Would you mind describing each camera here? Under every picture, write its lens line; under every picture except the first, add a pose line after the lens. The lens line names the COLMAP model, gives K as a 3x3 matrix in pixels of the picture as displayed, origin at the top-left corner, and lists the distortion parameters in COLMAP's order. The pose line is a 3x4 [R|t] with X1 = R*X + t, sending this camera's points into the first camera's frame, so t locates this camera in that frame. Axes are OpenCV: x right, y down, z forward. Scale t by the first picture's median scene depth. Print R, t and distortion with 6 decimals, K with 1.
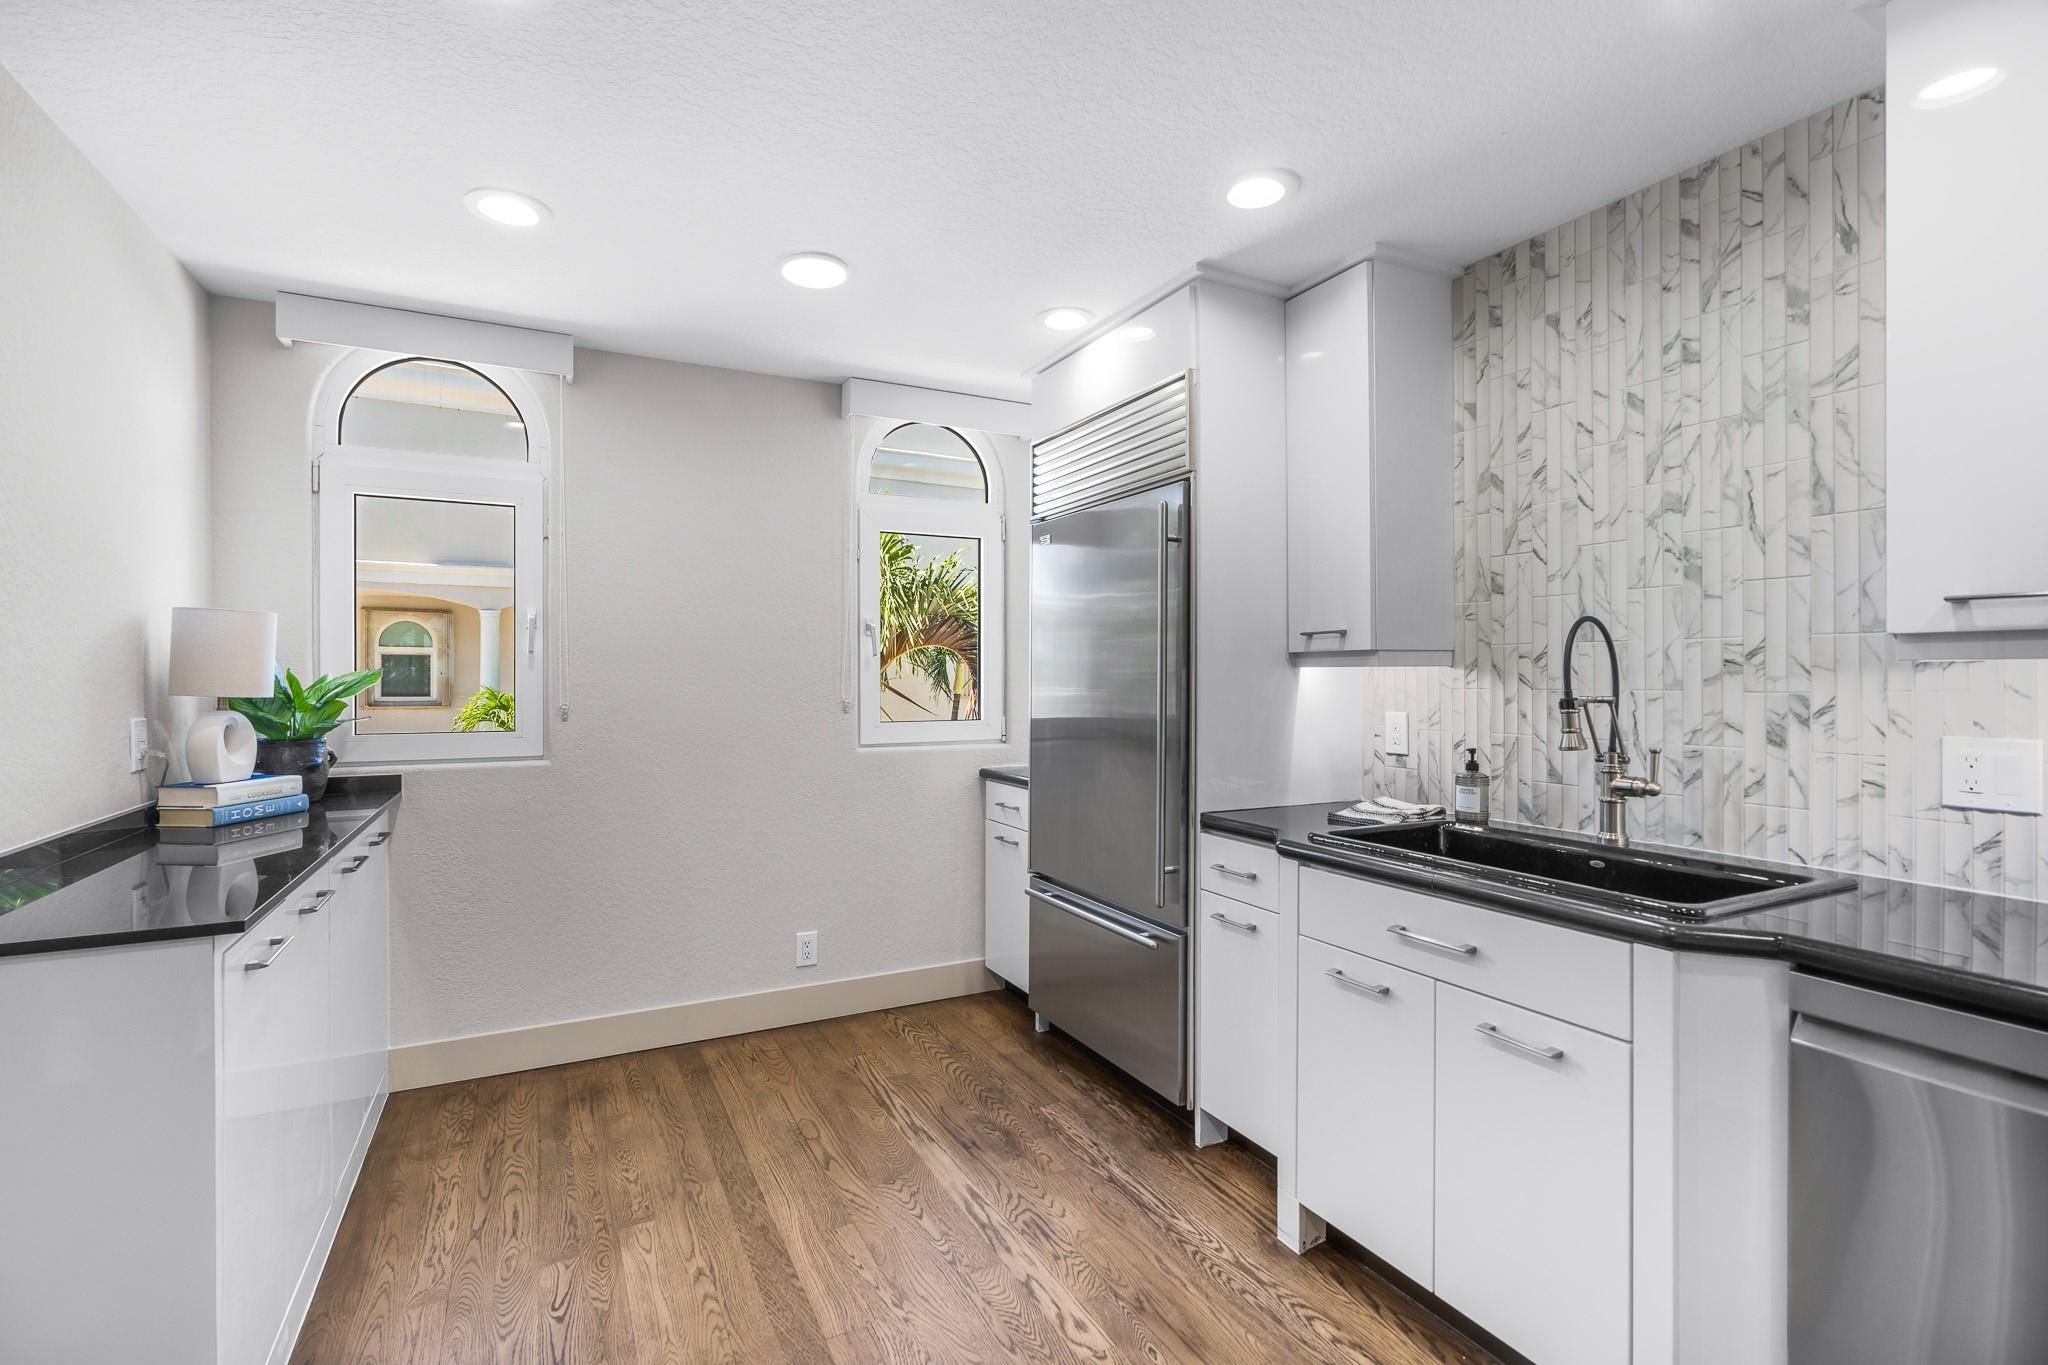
lens RADIAL K [[924.3, 0, 1019.5], [0, 924.3, 672.1], [0, 0, 1]] dist [-0.010210, 0.003945]
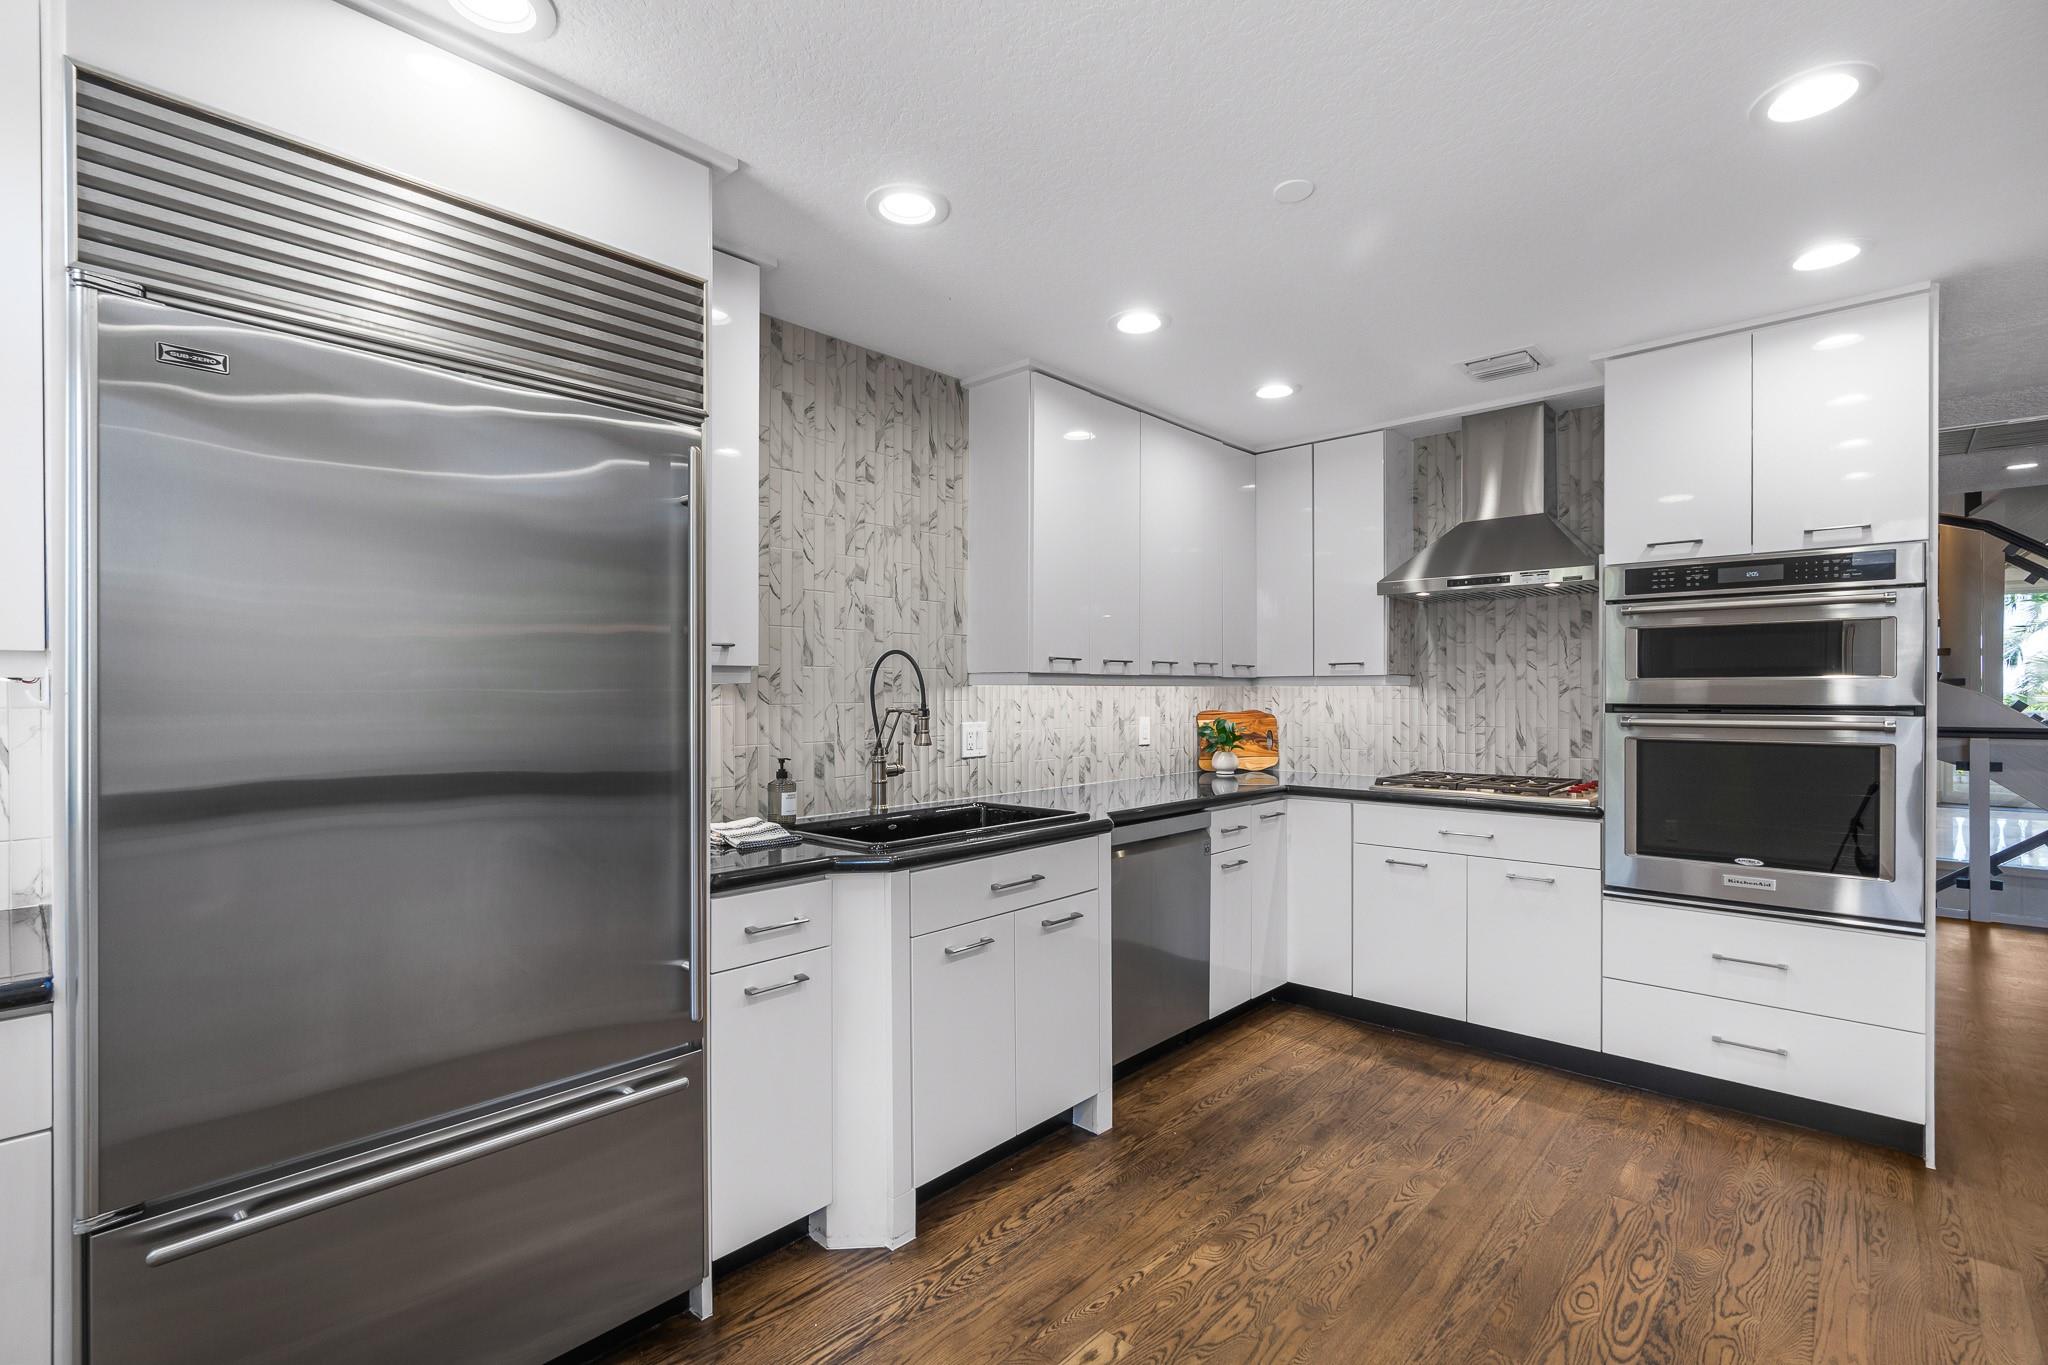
lens RADIAL K [[924.3, 0, 1025.6], [0, 924.3, 692.5], [0, 0, 1]] dist [-0.010210, 0.003945]
pose [[-0.338154, 0.001271, 0.941090, -0.686602], [-0.001104, 0.999998, -0.001747, 0.005443], [-0.941090, -0.001630, -0.338152, 1.152694]]
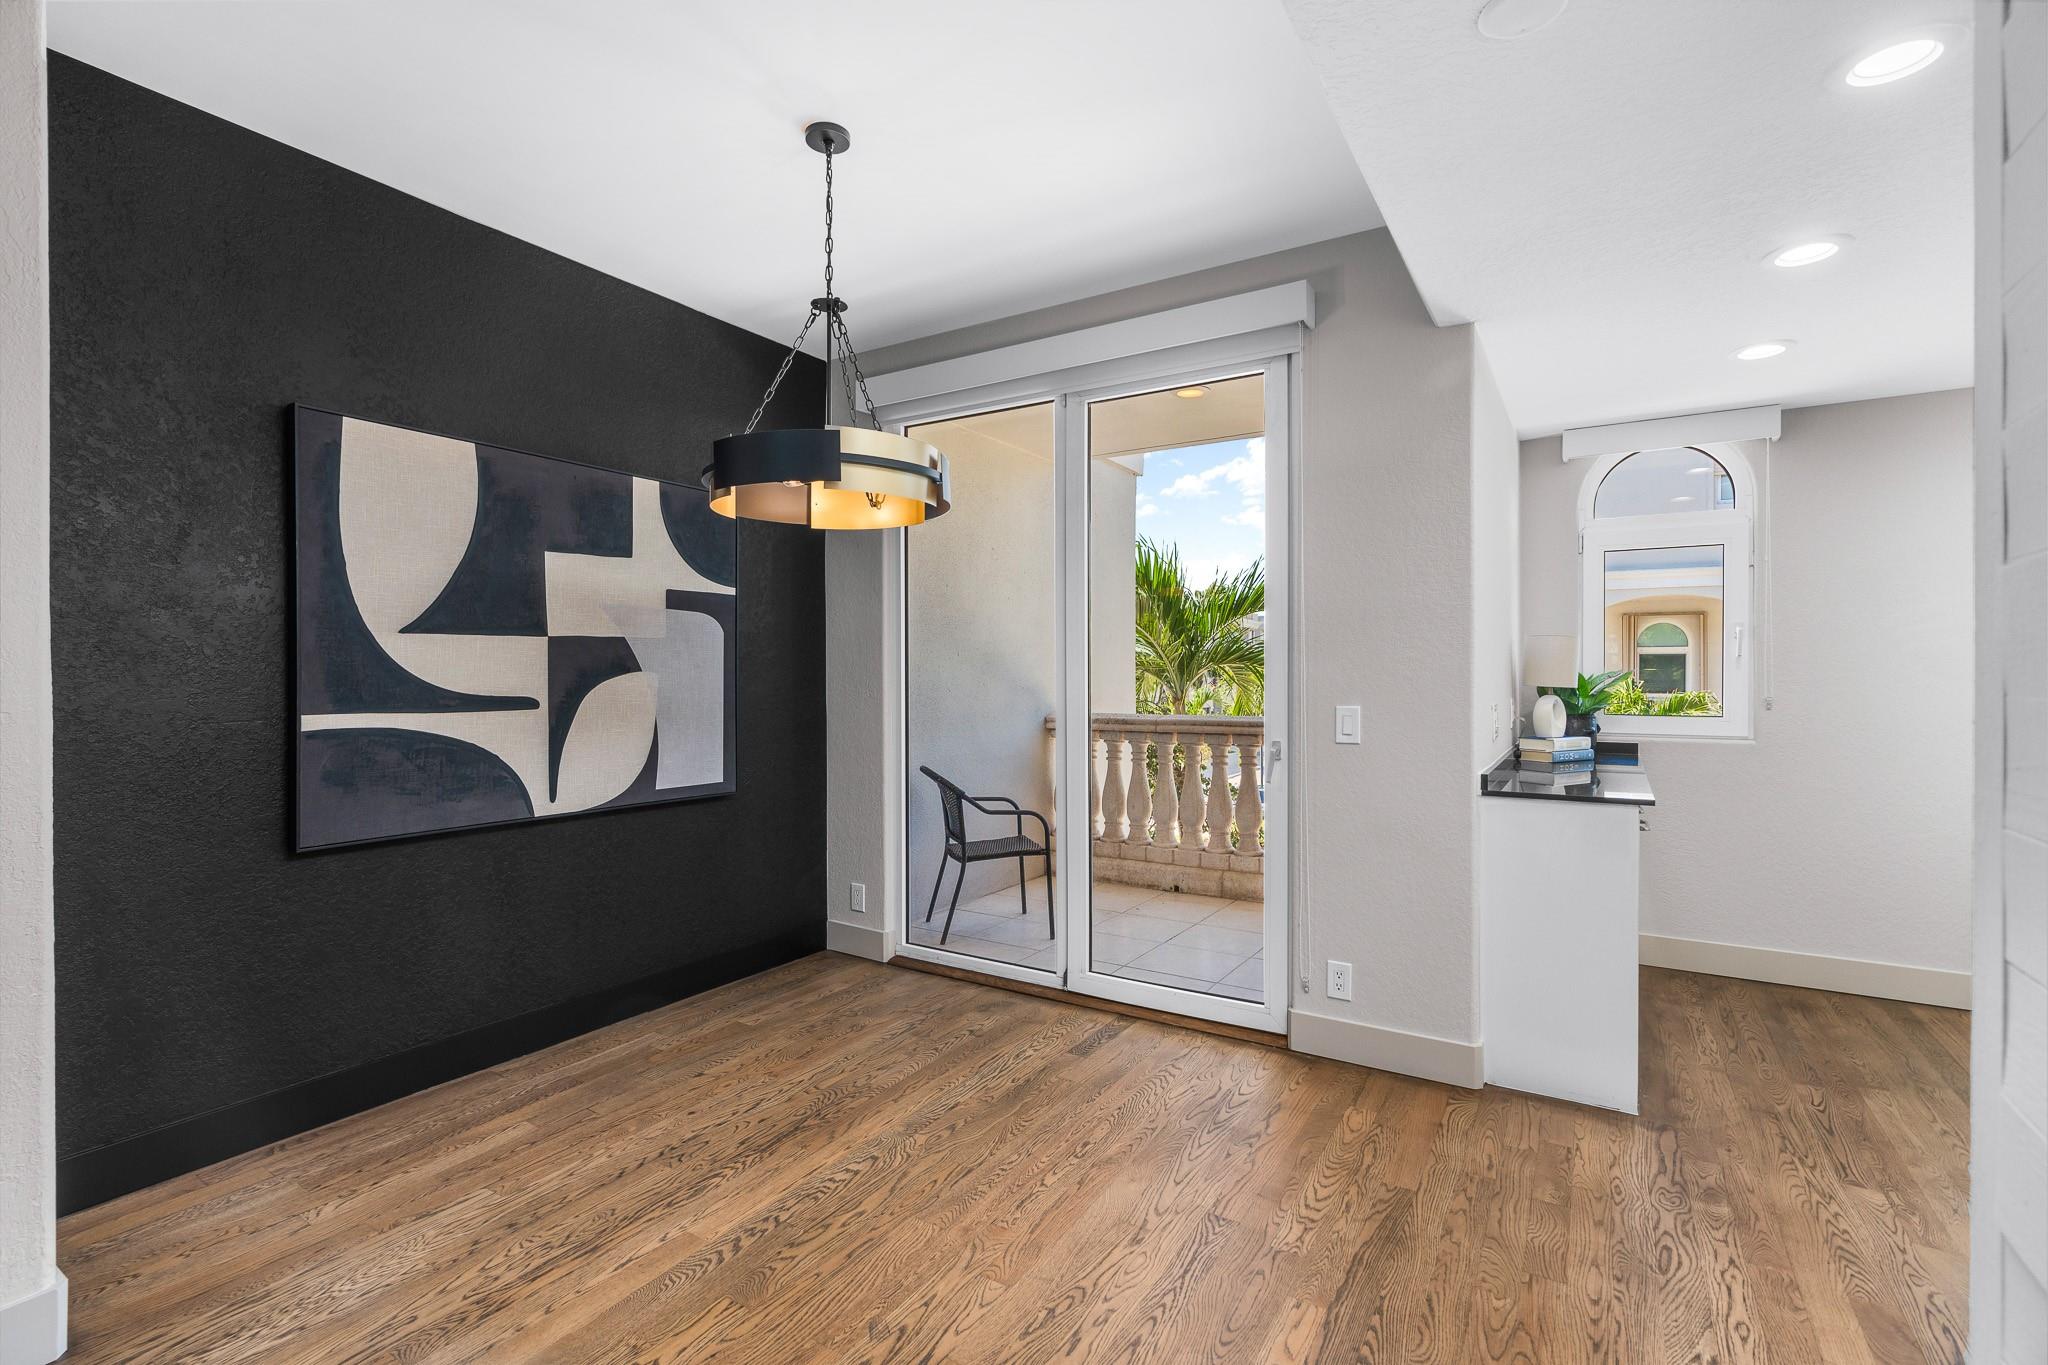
lens RADIAL K [[924.3, 0, 1020.3], [0, 924.3, 680.7], [0, 0, 1]] dist [-0.010210, 0.003945]
pose [[0.508794, 0.005423, -0.860871, 0.108836], [0.001817, 0.999971, 0.007374, 0.001946], [0.860886, -0.005316, 0.508770, -0.835457]]
